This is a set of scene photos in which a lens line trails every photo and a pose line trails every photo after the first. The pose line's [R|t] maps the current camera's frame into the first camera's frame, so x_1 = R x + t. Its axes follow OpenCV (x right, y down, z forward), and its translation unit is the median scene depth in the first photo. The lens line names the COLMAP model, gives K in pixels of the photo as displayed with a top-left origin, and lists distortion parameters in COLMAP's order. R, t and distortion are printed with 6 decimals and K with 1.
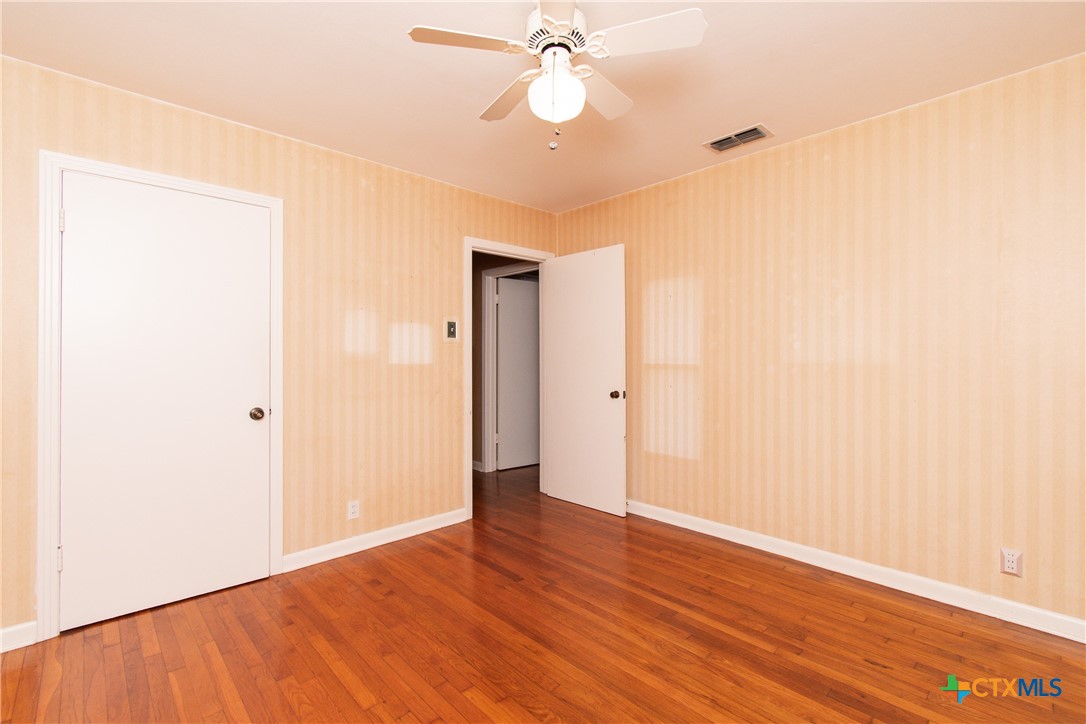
lens RADIAL K [[487.2, 0, 540.9], [0, 487.2, 359.0], [0, 0, 1]] dist [0.002096, -0.000134]
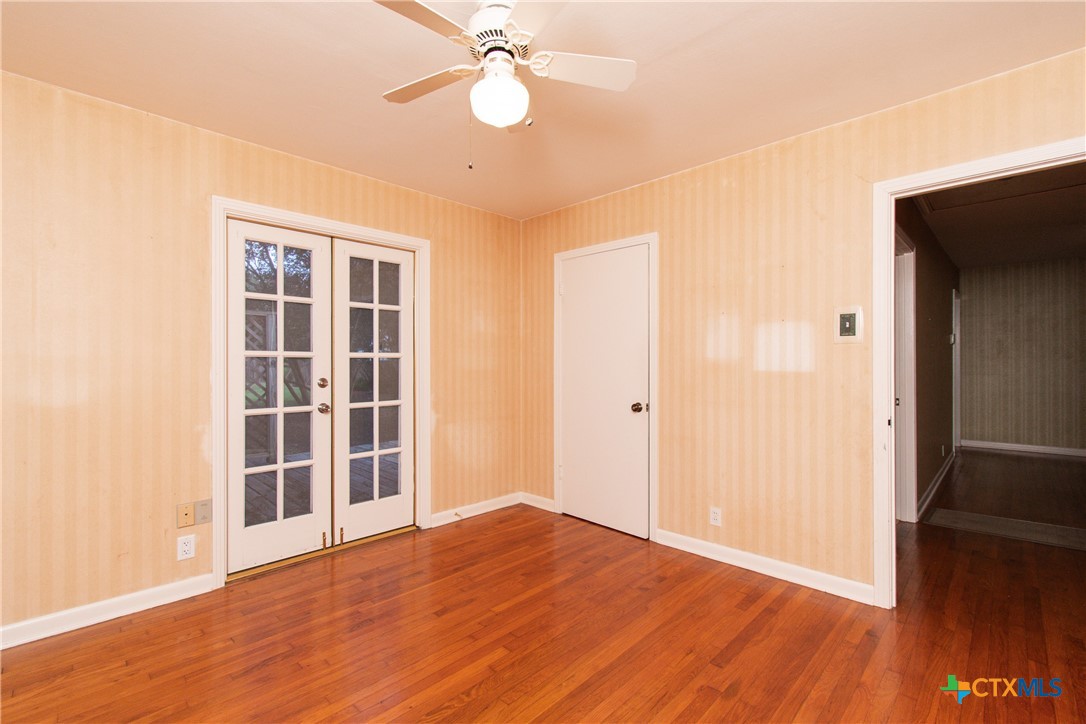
lens RADIAL K [[478.0, 0, 543.0], [0, 478.0, 362.0], [0, 0, 1]] dist [-0.000023, -0.000027]
pose [[0.032132, -0.001858, -0.999482, 0.604997], [-0.002538, 0.999995, -0.001941, -0.003500], [0.999480, 0.002600, 0.032127, 0.639707]]
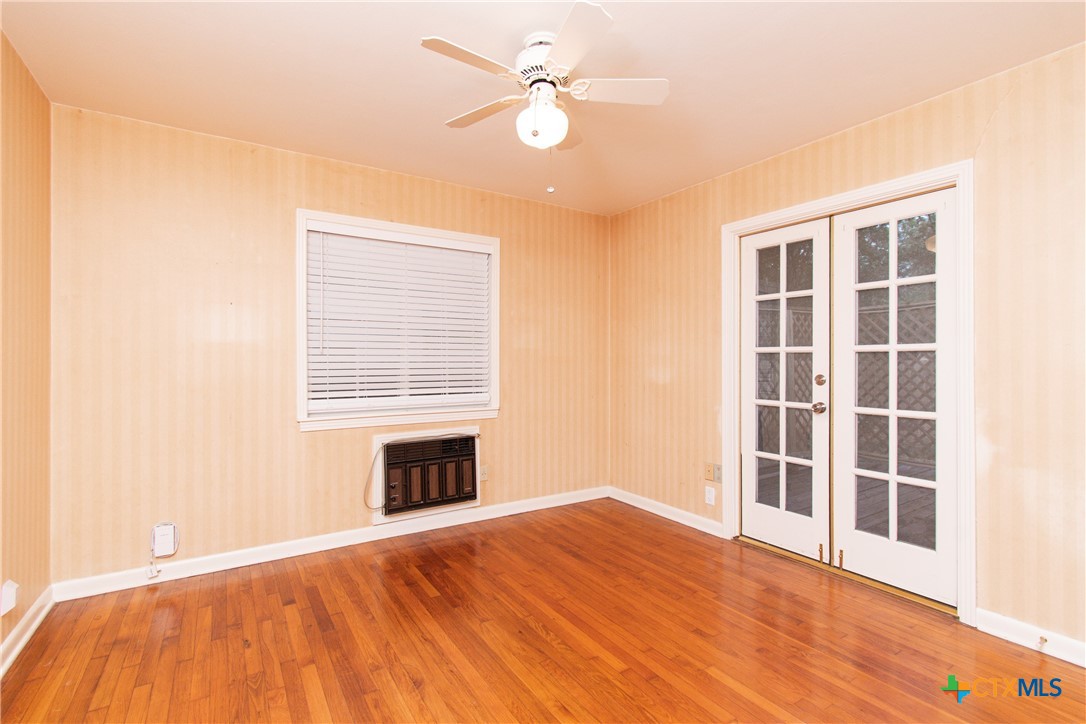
lens RADIAL K [[487.2, 0, 540.9], [0, 487.2, 359.0], [0, 0, 1]] dist [0.002096, -0.000134]
pose [[-0.983844, -0.000110, 0.179028, -0.096790], [0.000087, 0.999999, 0.001093, -0.001645], [-0.179028, 0.001091, -0.983843, 1.266140]]
